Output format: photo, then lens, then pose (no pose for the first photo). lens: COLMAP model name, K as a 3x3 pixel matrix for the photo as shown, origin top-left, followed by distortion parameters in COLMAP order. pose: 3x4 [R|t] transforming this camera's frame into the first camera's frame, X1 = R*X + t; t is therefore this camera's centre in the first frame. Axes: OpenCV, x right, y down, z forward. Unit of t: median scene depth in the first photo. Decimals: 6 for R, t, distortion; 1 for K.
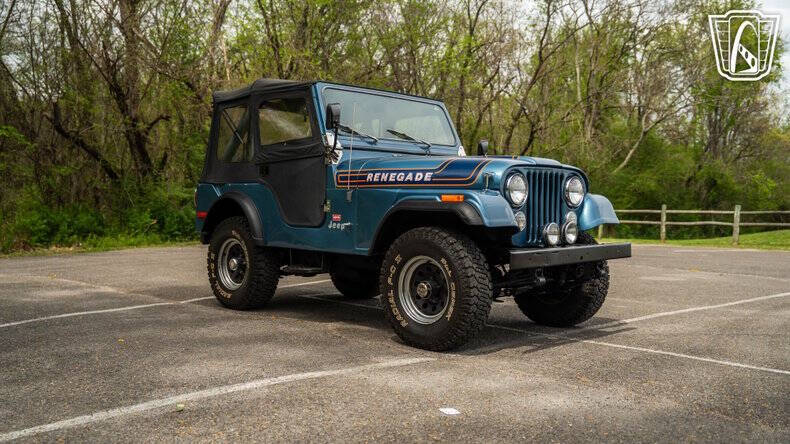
lens RADIAL K [[779.7, 0, 395.0], [0, 779.7, 222.0], [0, 0, 1]] dist [-0.061083, 0.185101]
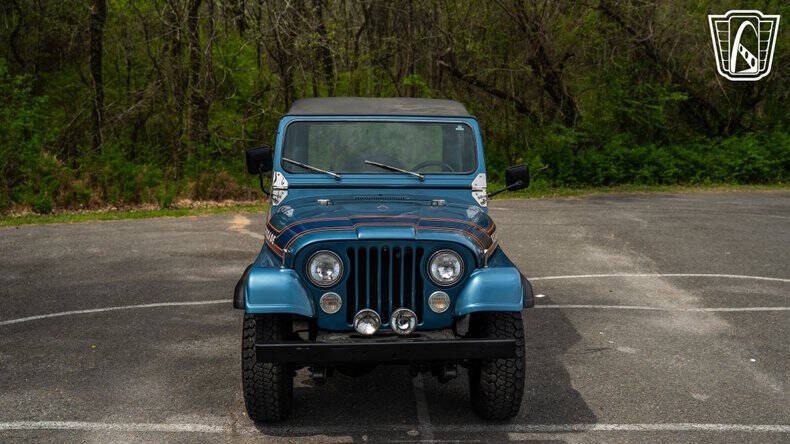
lens RADIAL K [[819.3, 0, 398.7], [0, 819.3, 227.1], [0, 0, 1]] dist [-0.008717, 0.029135]
pose [[0.737759, 0.101389, -0.667407, 0.781851], [-0.011774, 0.990439, 0.137447, -0.202645], [0.674961, -0.093545, 0.731899, 0.351573]]
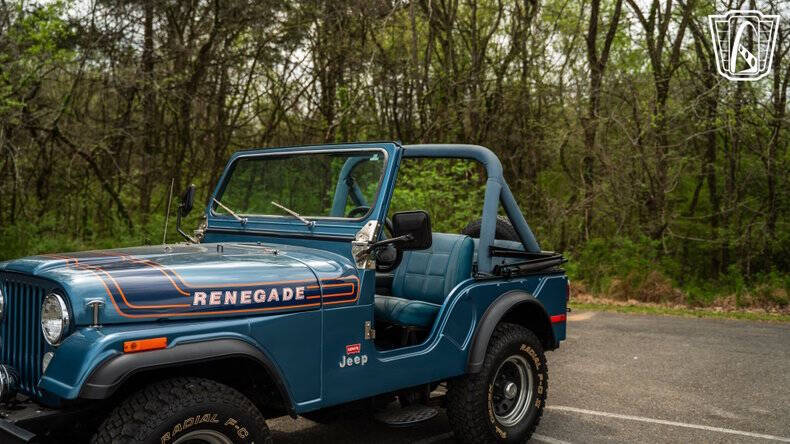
lens RADIAL K [[773.7, 0, 392.5], [0, 773.7, 220.4], [0, 0, 1]] dist [-0.083406, 0.222912]
pose [[0.005897, 0.001715, -0.999981, 0.821347], [-0.034823, 0.999392, 0.001509, -0.124147], [0.999376, 0.034813, 0.005954, 1.274398]]
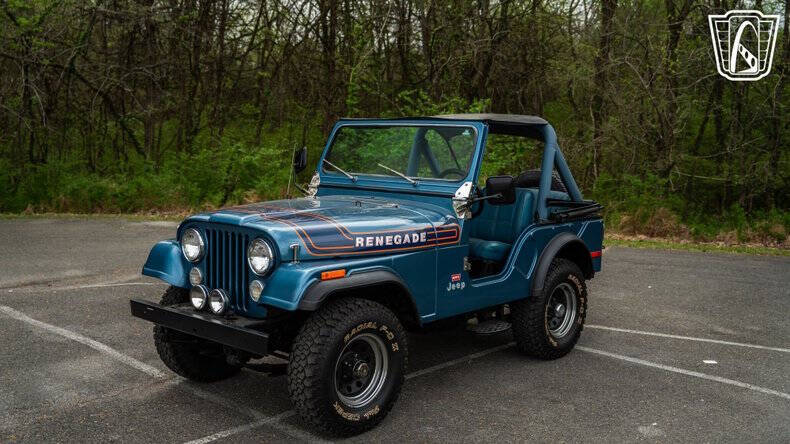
lens RADIAL K [[805.0, 0, 395.0], [0, 805.0, 222.0], [0, 0, 1]] dist [-0.050068, 0.193481]
pose [[0.021697, 0.091750, -0.995546, 1.095453], [-0.034902, 0.995243, 0.090961, -0.160182], [0.999155, 0.032773, 0.024796, 1.146844]]
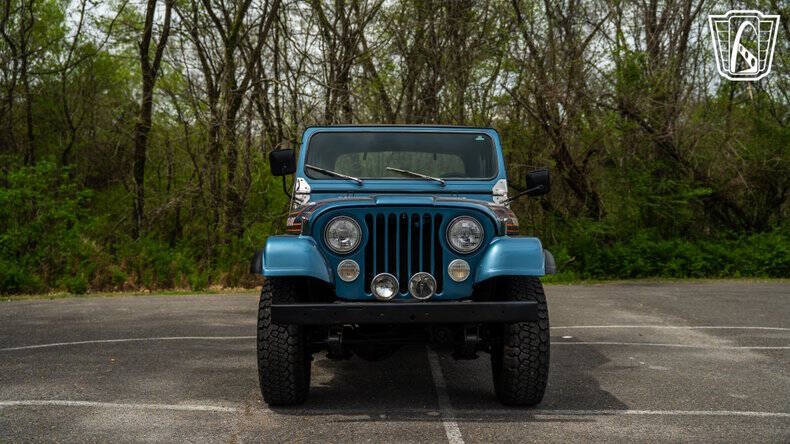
lens RADIAL K [[805.0, 0, 395.0], [0, 805.0, 222.0], [0, 0, 1]] dist [-0.050068, 0.193481]
pose [[0.708055, -0.021176, -0.705840, 0.785514], [-0.008099, 0.999241, -0.038103, -0.020070], [0.706111, 0.032695, 0.707346, 0.369858]]
